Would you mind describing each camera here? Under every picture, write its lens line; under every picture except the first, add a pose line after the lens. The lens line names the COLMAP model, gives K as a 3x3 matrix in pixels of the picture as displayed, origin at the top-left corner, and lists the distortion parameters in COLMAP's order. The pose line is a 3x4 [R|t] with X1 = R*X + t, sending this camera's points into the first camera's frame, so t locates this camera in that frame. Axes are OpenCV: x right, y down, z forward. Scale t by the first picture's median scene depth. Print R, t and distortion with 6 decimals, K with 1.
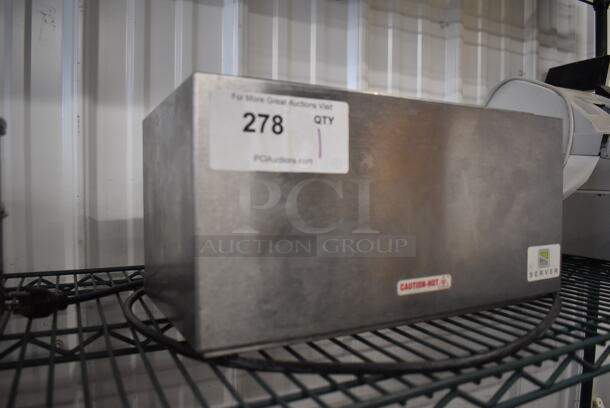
lens RADIAL K [[472.0, 0, 301.5], [0, 472.0, 202.2], [0, 0, 1]] dist [-0.094993, 0.010909]
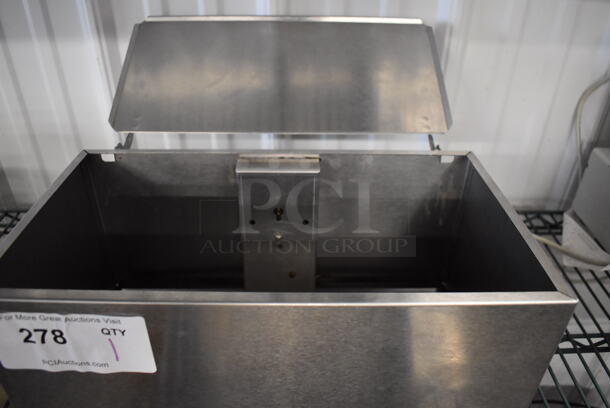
lens RADIAL K [[472.0, 0, 305.3], [0, 472.0, 201.0], [0, 0, 1]] dist [-0.094993, 0.010909]
pose [[0.896946, 0.245520, -0.367707, 0.612218], [-0.027201, 0.860719, 0.508354, -0.818405], [0.441303, -0.445964, 0.778696, 0.612991]]
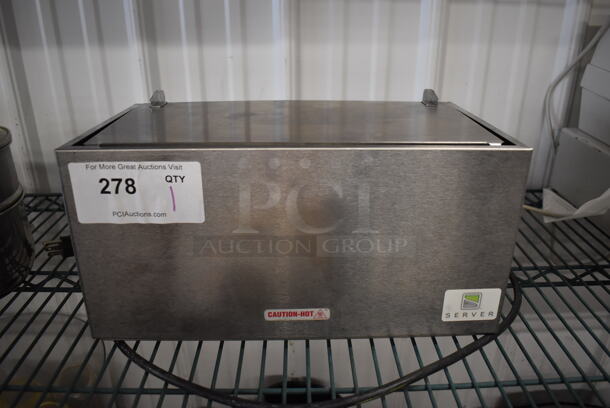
lens RADIAL K [[472.0, 0, 304.2], [0, 472.0, 198.8], [0, 0, 1]] dist [-0.094993, 0.010909]
pose [[0.899582, 0.163252, -0.405094, 0.771916], [-0.012272, 0.936597, 0.350193, -0.520156], [0.436579, -0.310056, 0.844550, 0.197940]]
